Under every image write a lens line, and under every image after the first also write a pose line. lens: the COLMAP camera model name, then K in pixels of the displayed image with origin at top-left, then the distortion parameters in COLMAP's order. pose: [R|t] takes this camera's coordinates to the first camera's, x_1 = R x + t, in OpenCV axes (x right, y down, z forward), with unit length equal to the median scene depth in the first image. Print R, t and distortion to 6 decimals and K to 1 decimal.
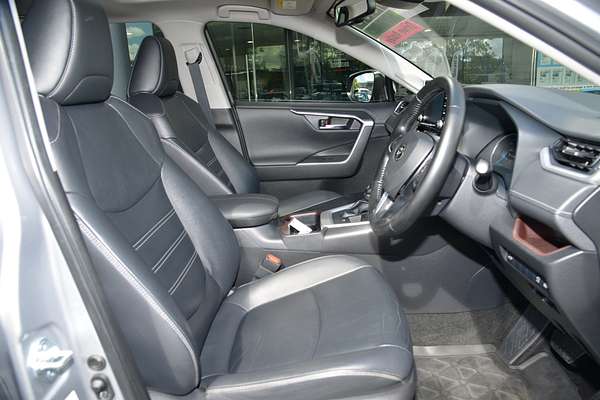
lens RADIAL K [[431.3, 0, 300.0], [0, 431.3, 200.0], [0, 0, 1]] dist [-0.076256, -0.002707]
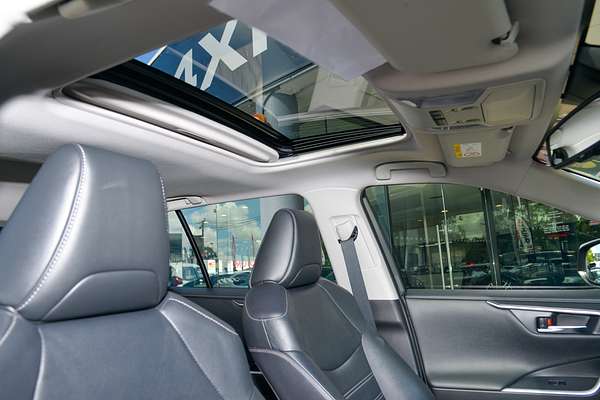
lens RADIAL K [[431.3, 0, 300.0], [0, 431.3, 200.0], [0, 0, 1]] dist [-0.076256, -0.002707]
pose [[0.897623, -0.086376, -0.432219, 0.013284], [-0.085418, 0.927931, -0.362834, -0.094148], [0.432409, 0.362607, 0.825553, 0.280337]]
